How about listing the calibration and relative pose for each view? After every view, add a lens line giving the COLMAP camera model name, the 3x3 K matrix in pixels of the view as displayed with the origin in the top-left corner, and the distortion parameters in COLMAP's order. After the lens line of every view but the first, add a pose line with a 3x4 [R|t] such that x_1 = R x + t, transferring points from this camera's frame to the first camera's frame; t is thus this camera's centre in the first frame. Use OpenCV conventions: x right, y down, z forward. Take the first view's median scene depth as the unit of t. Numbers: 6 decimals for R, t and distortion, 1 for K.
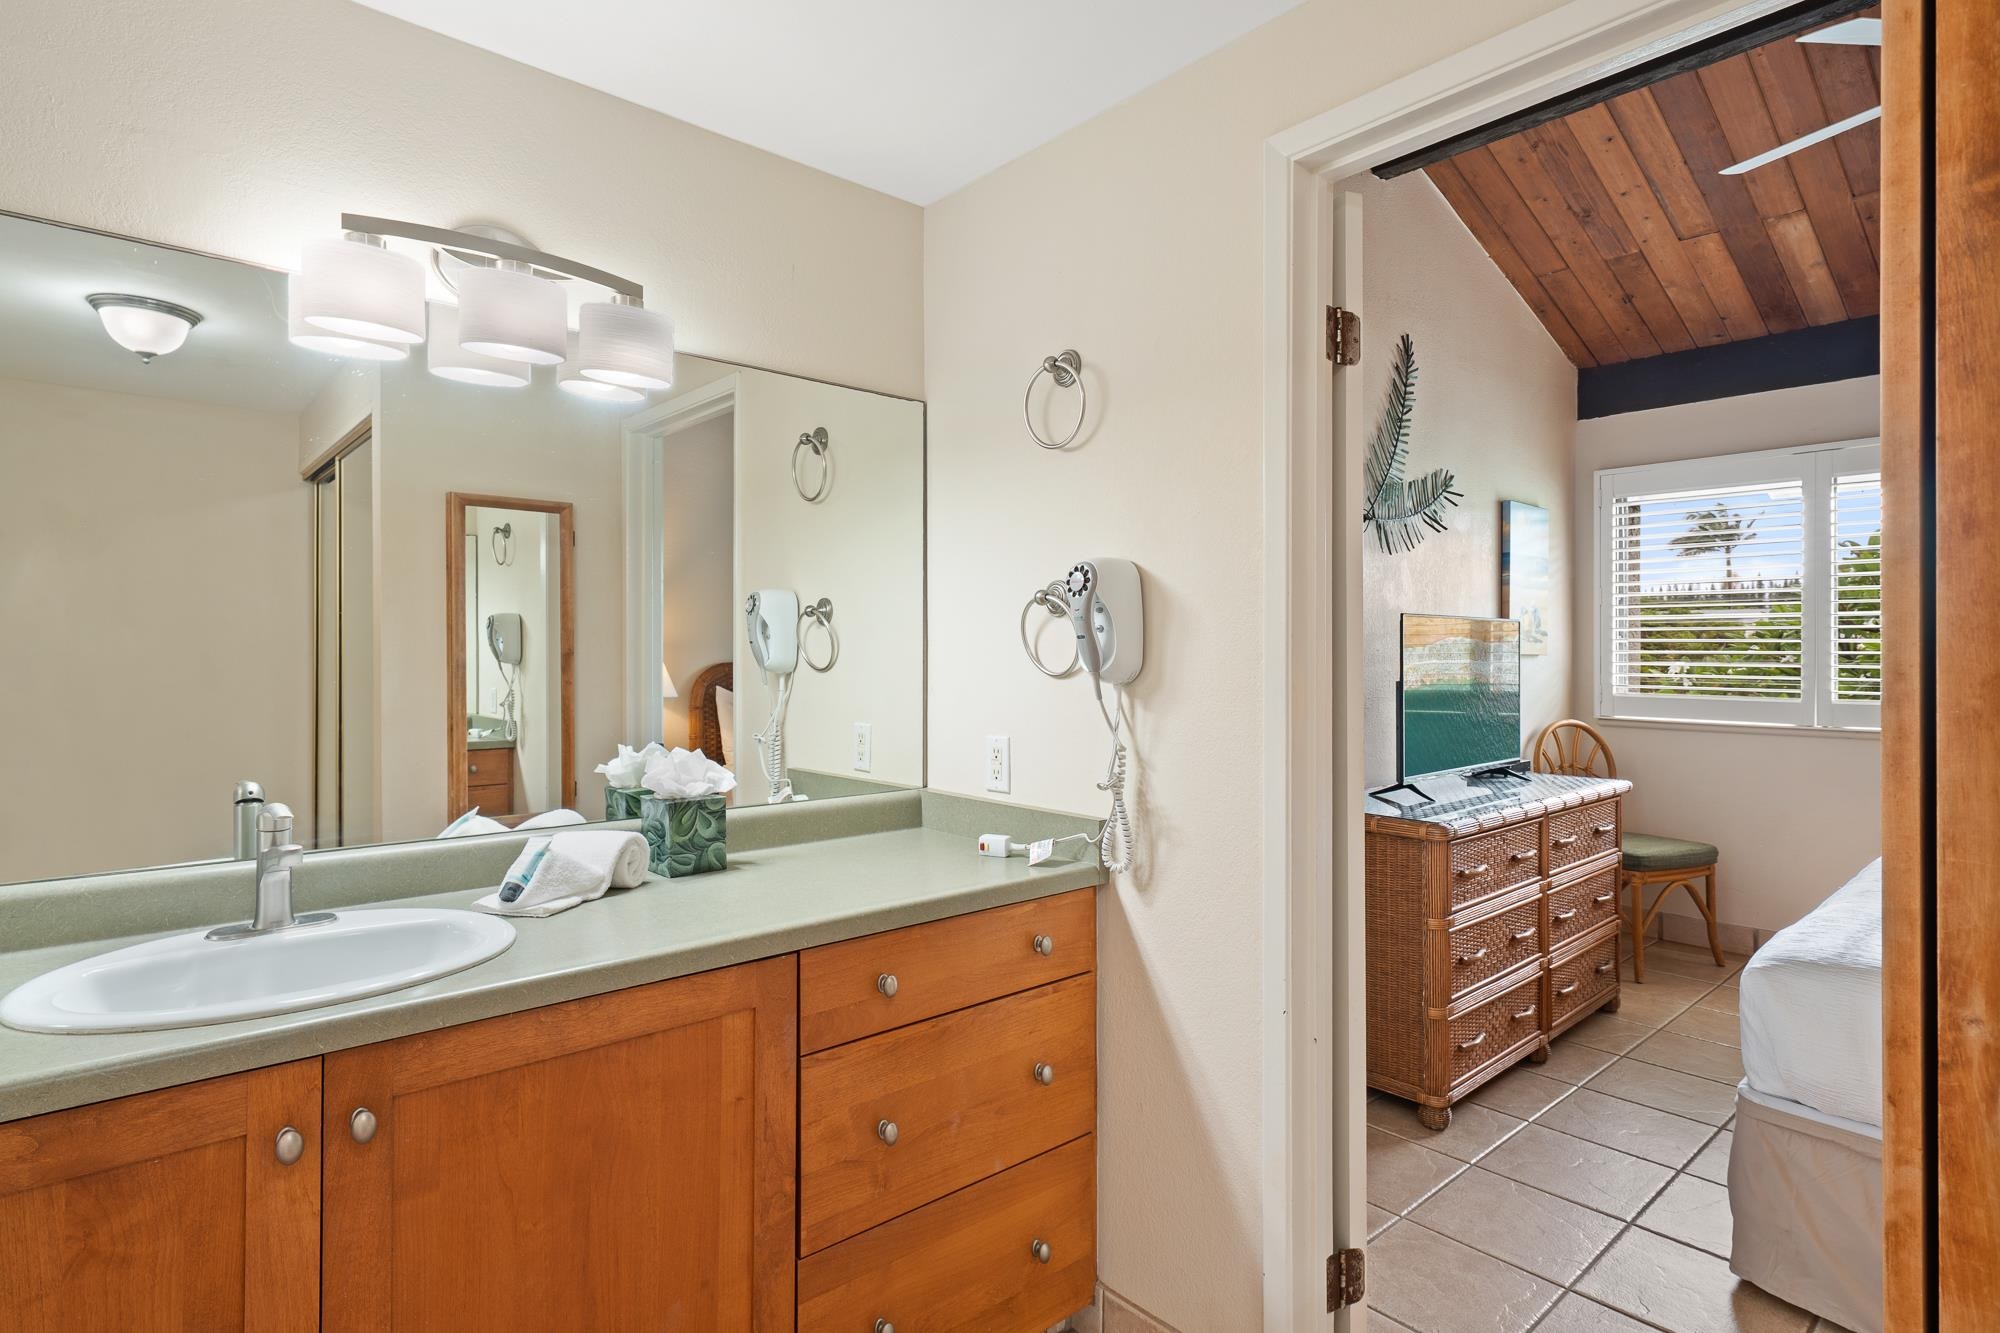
lens RADIAL K [[1039.6, 0, 1013.1], [0, 1039.6, 645.3], [0, 0, 1]] dist [0.013036, -0.000682]
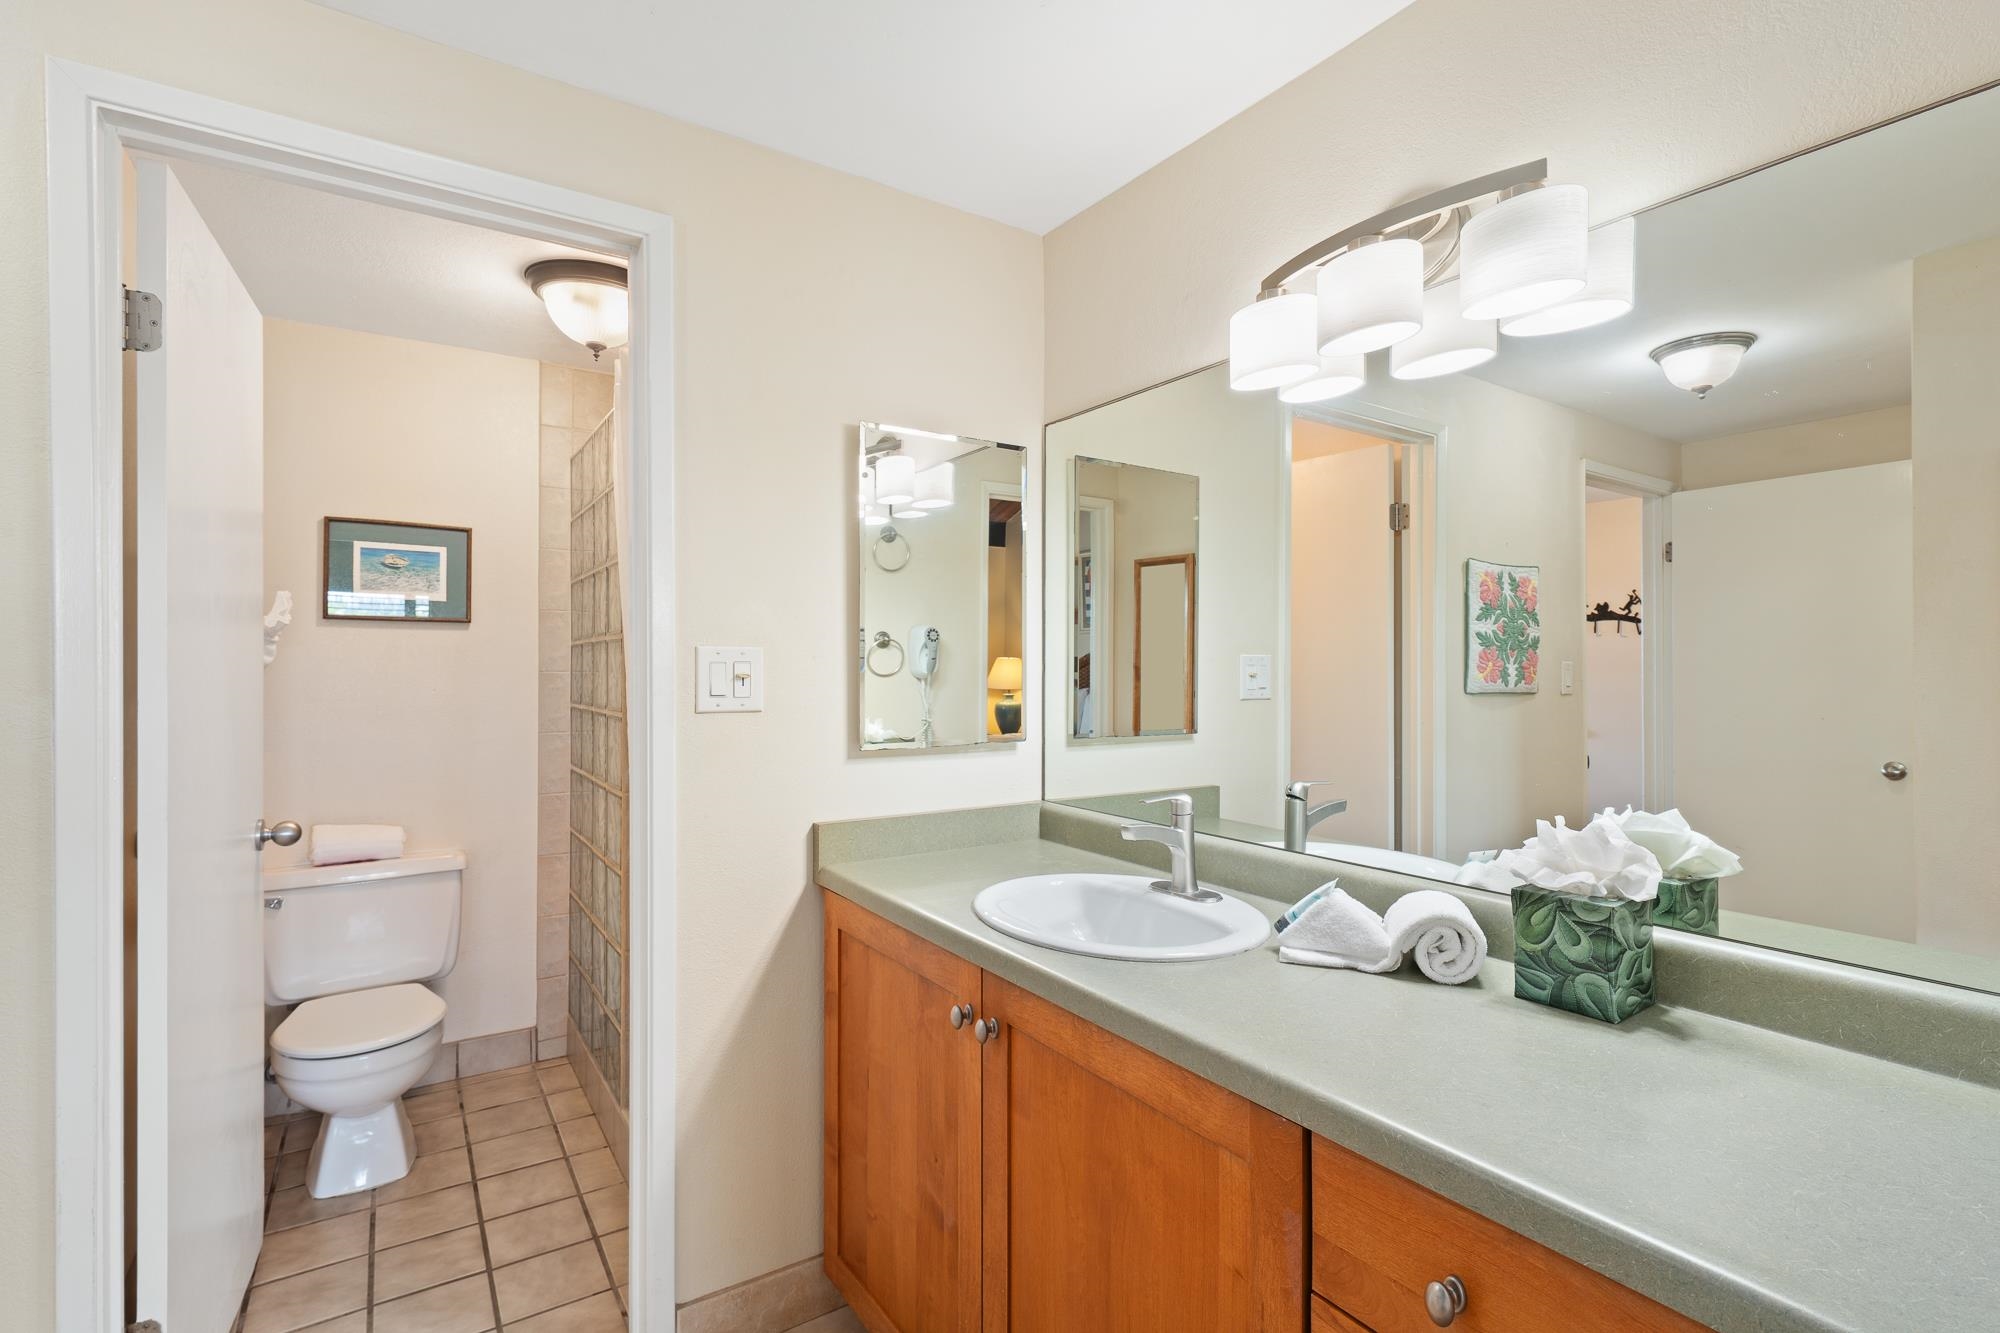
lens RADIAL K [[931.1, 0, 1003.9], [0, 931.1, 675.1], [0, 0, 1]] dist [-0.002436, 0.000678]
pose [[-0.138351, 0.001554, -0.990382, 0.417695], [0.000448, 0.999999, 0.001506, 0.009350], [0.990383, -0.000235, -0.138352, 0.934017]]
